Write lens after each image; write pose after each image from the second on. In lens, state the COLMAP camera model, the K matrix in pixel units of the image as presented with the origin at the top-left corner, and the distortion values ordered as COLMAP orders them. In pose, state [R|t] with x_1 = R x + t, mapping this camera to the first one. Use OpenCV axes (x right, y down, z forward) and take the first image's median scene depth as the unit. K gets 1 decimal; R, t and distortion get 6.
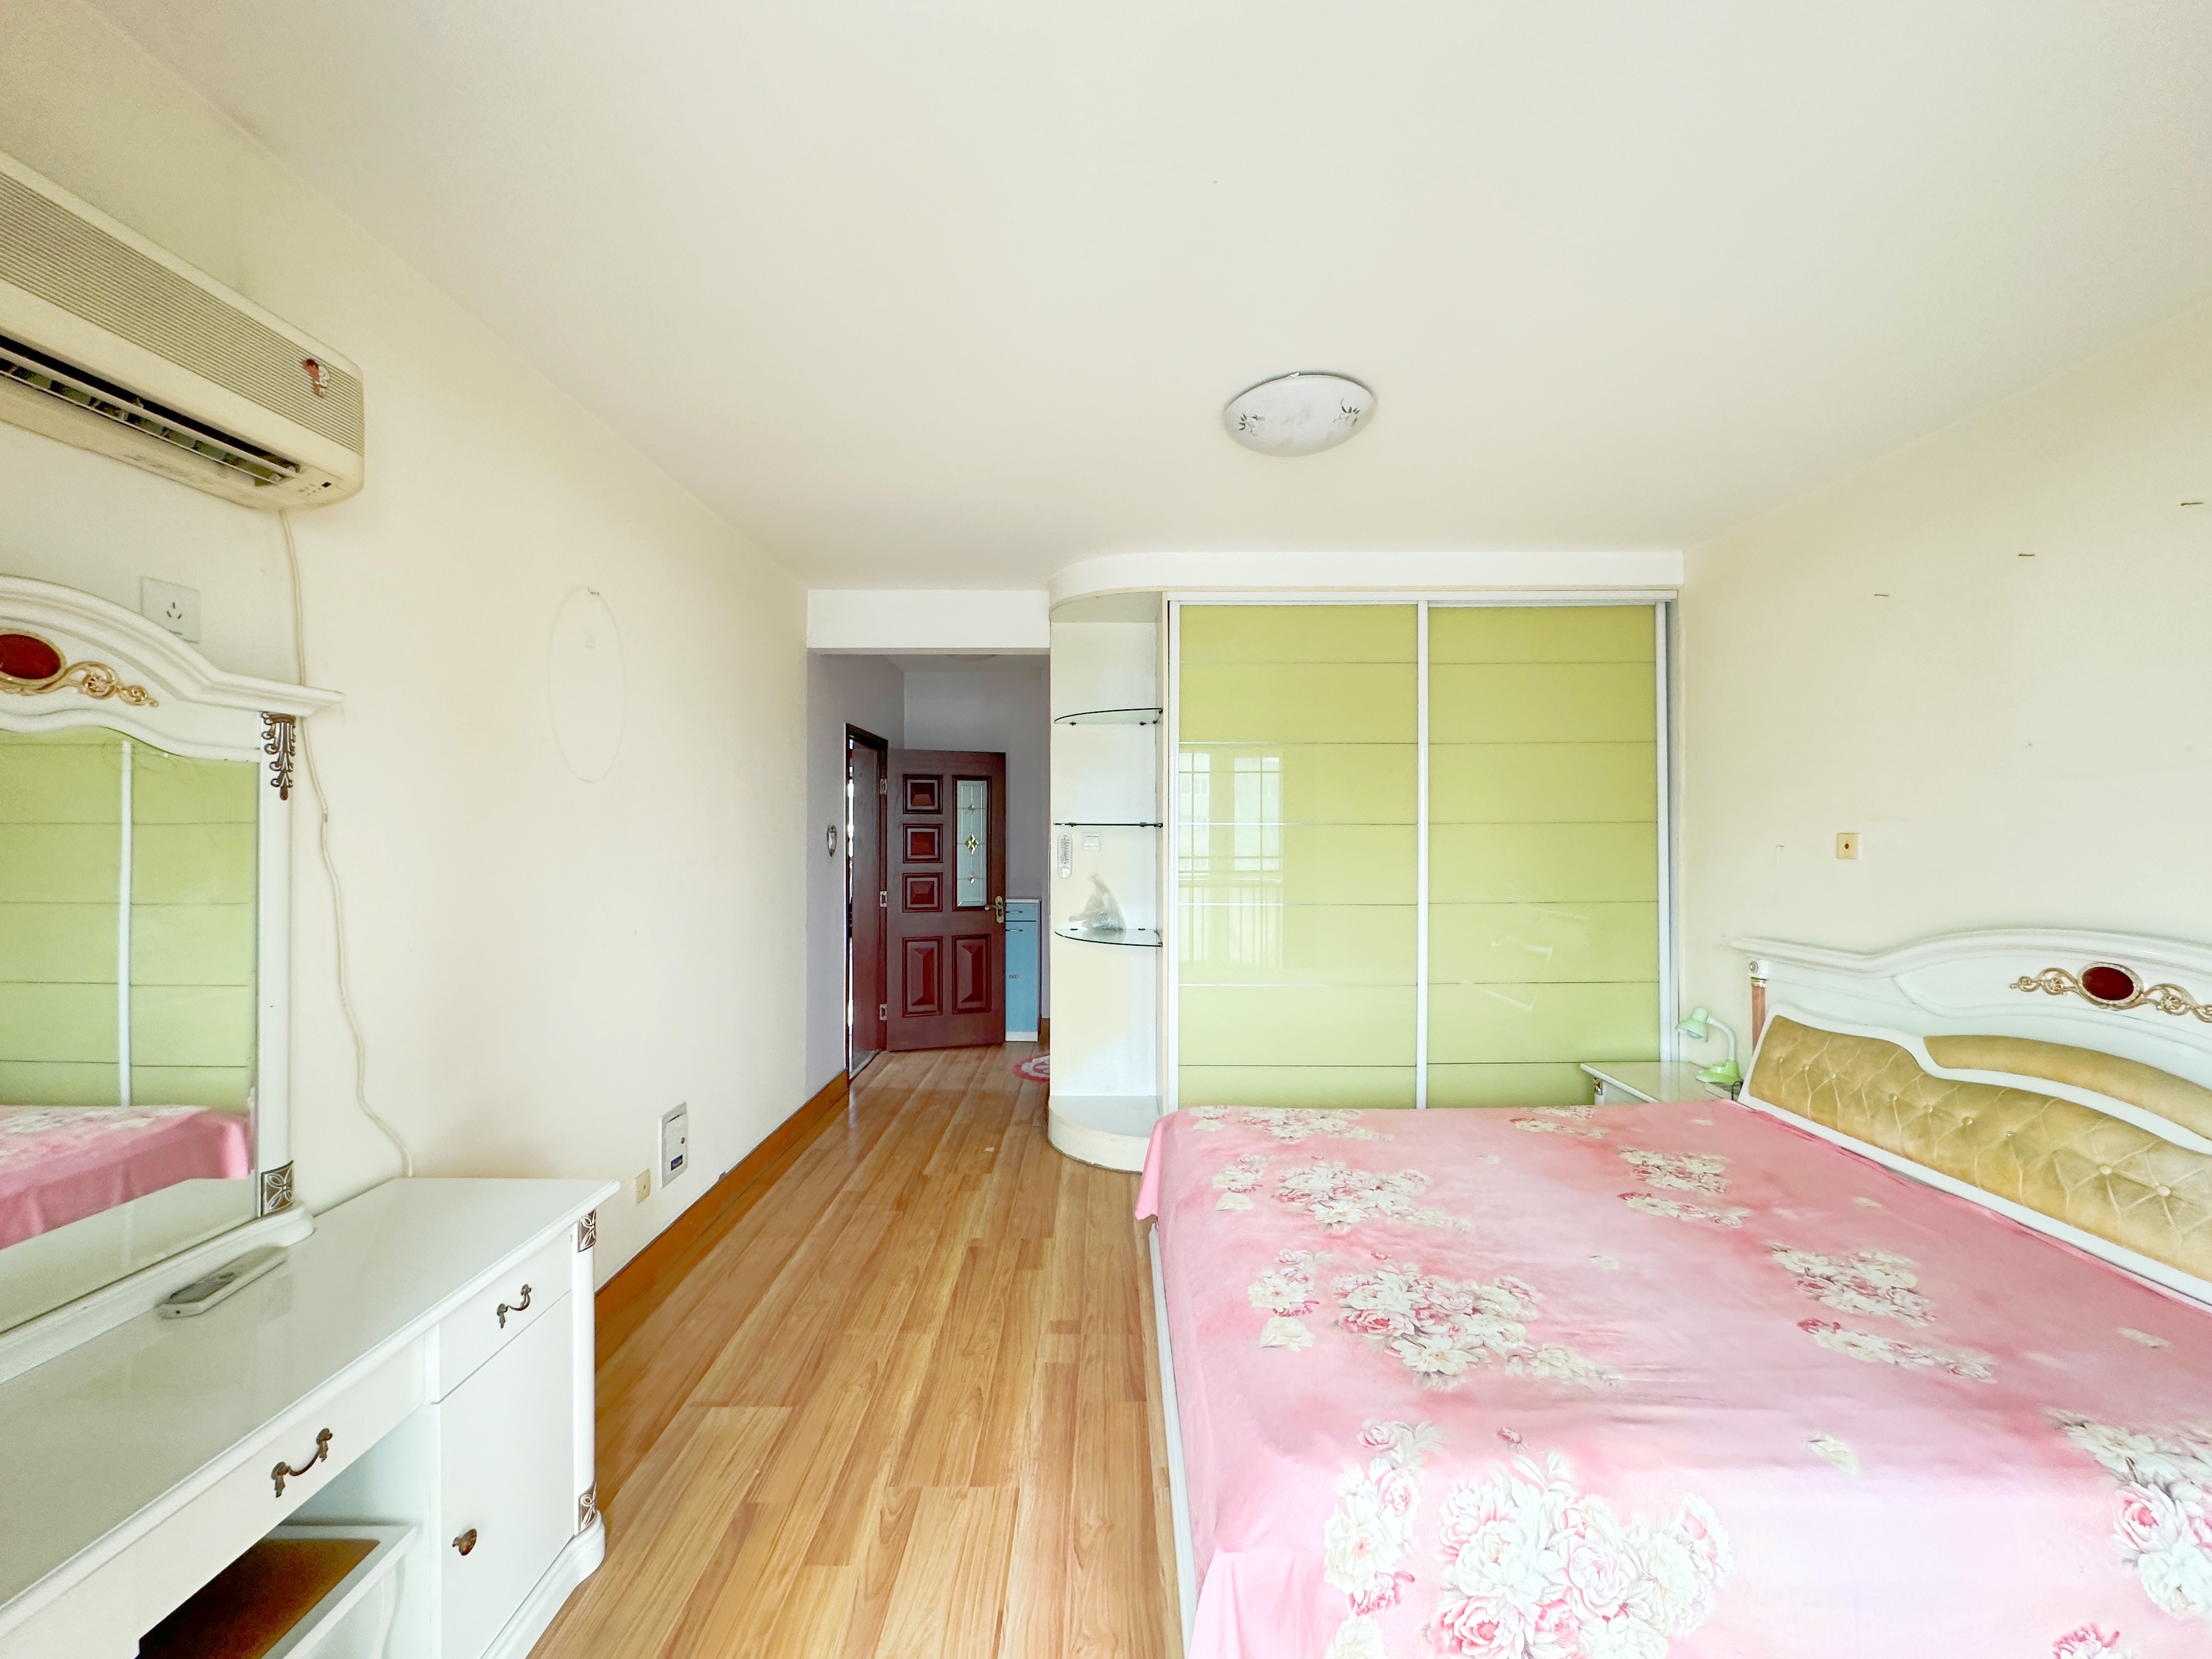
lens RADIAL K [[887.7, 0, 1102.3], [0, 887.7, 842.9], [0, 0, 1]] dist [-0.001435, -0.000188]
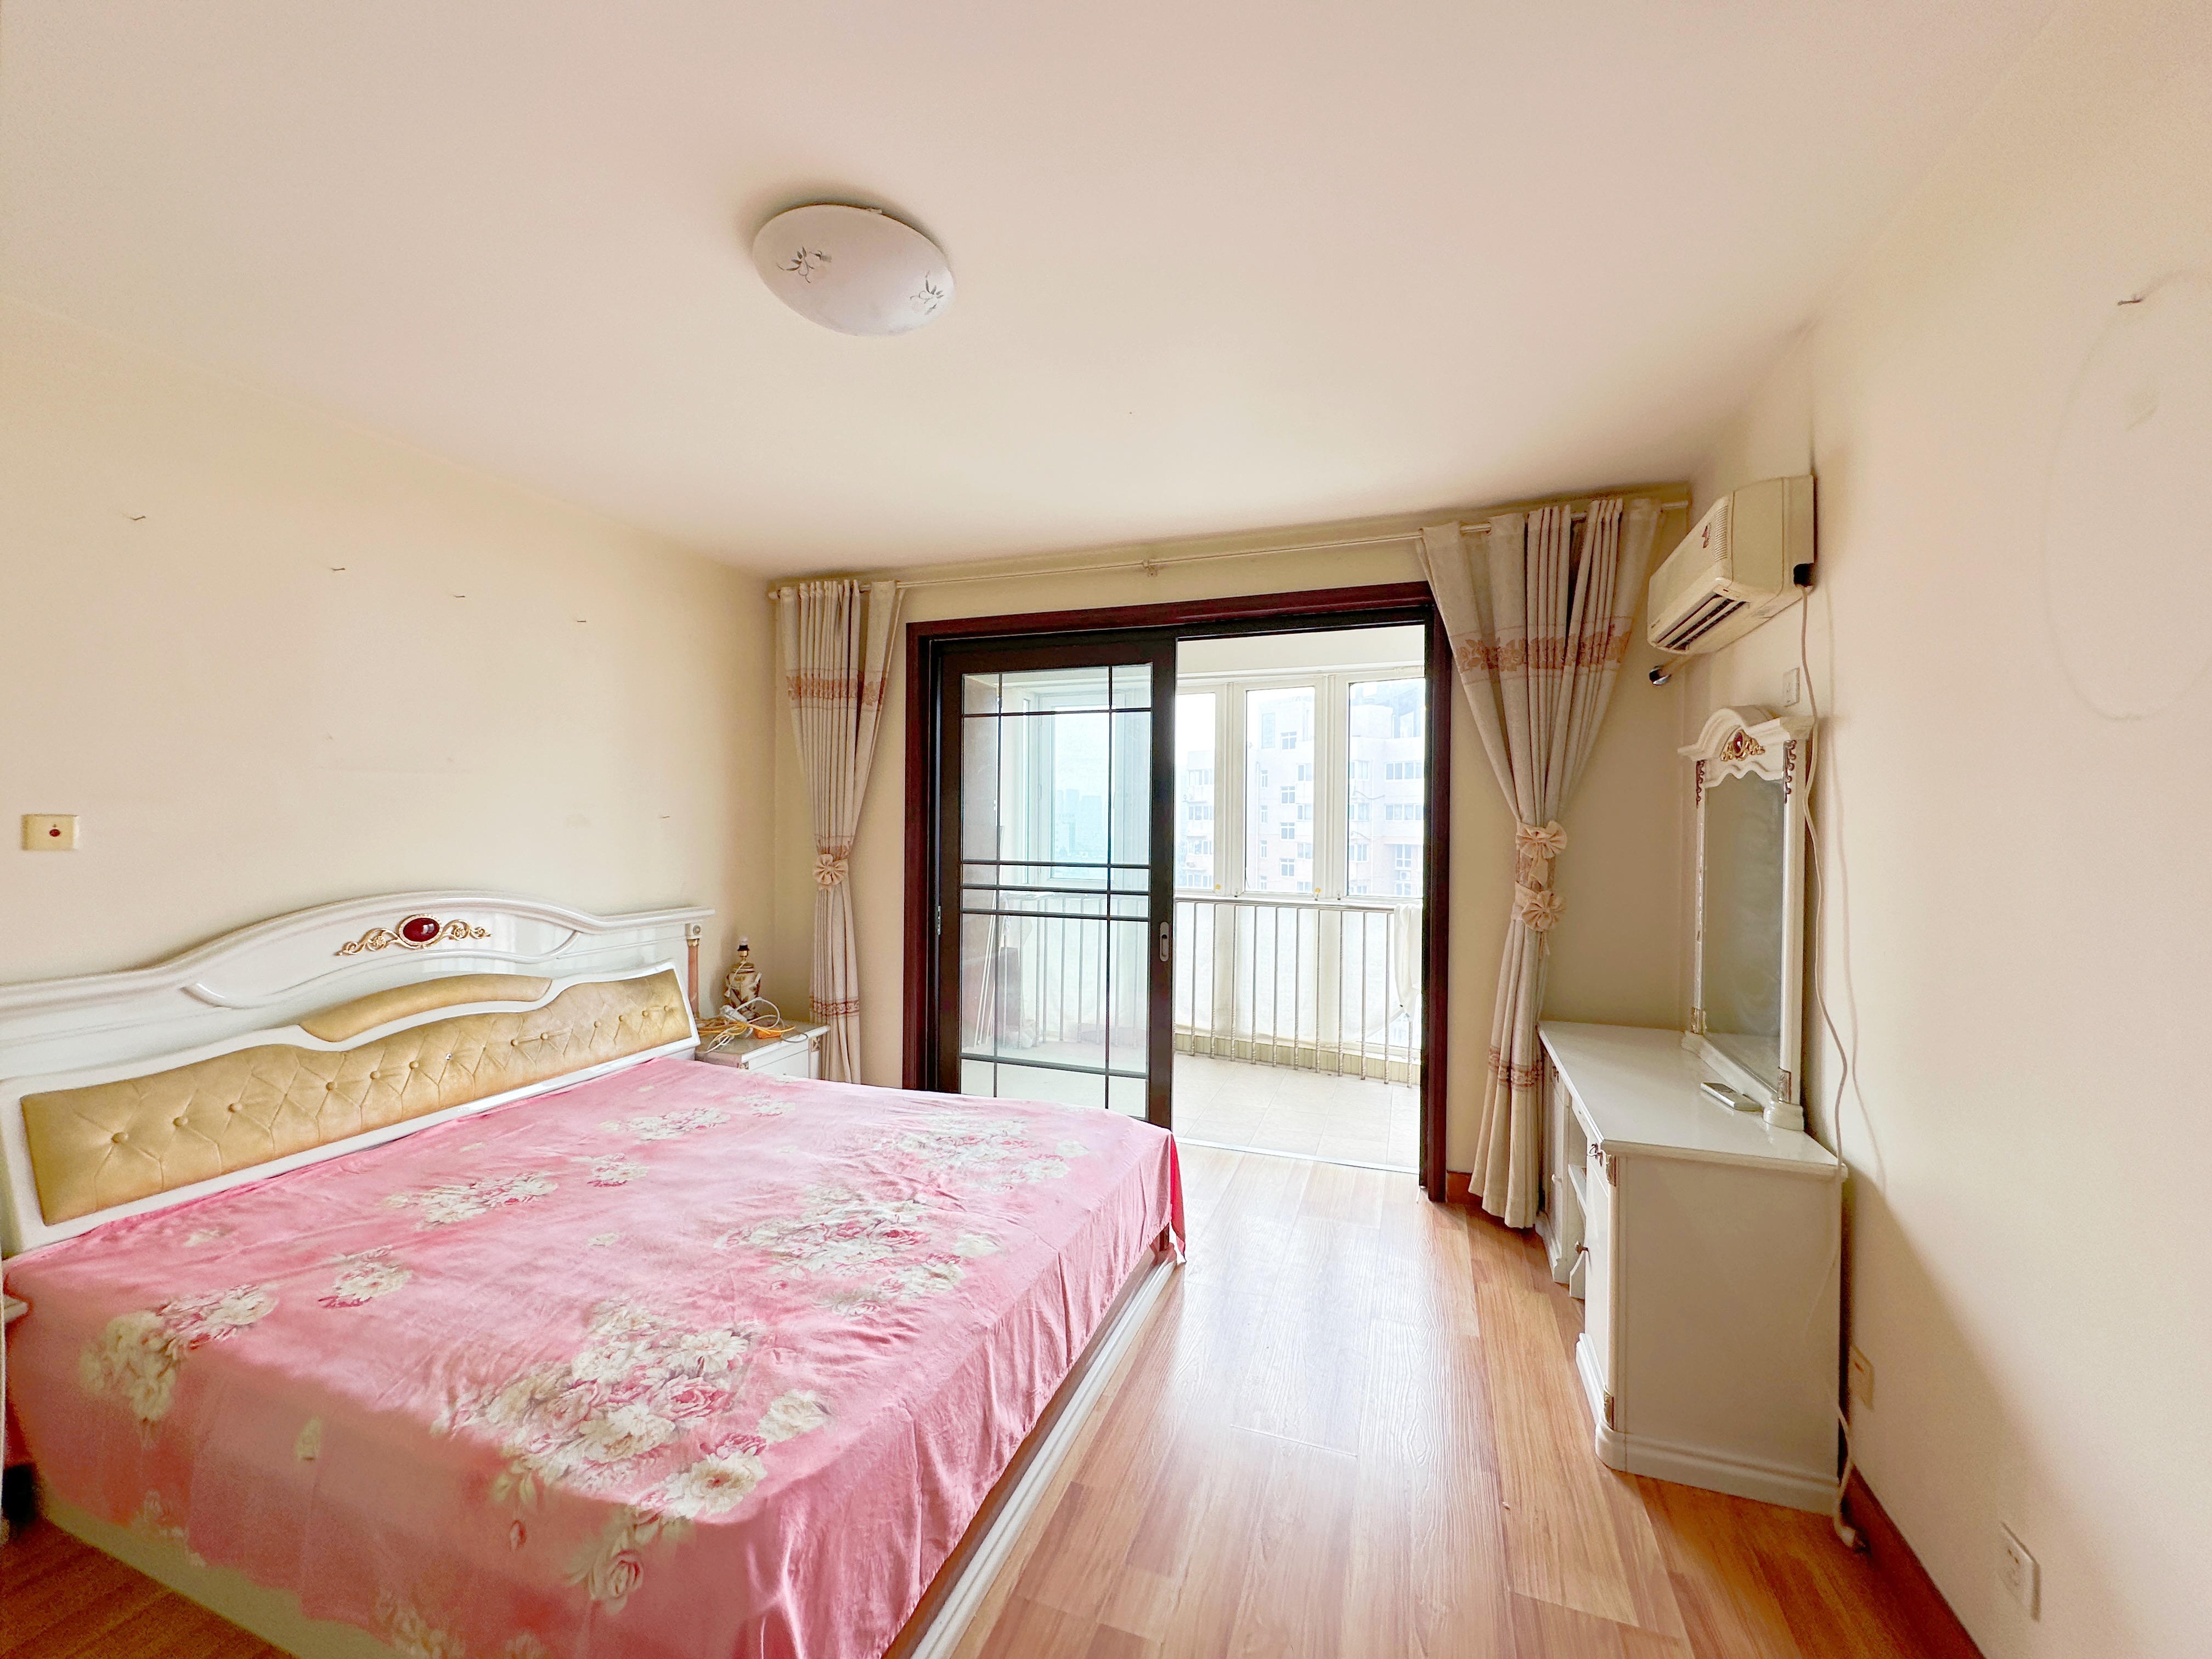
lens RADIAL K [[887.7, 0, 1102.5], [0, 887.7, 824.9], [0, 0, 1]] dist [-0.001435, -0.000188]
pose [[-0.942833, 0.000368, 0.333266, -0.261931], [0.004526, 0.999921, 0.011701, -0.009674], [-0.333236, 0.012540, -0.942760, 1.830012]]
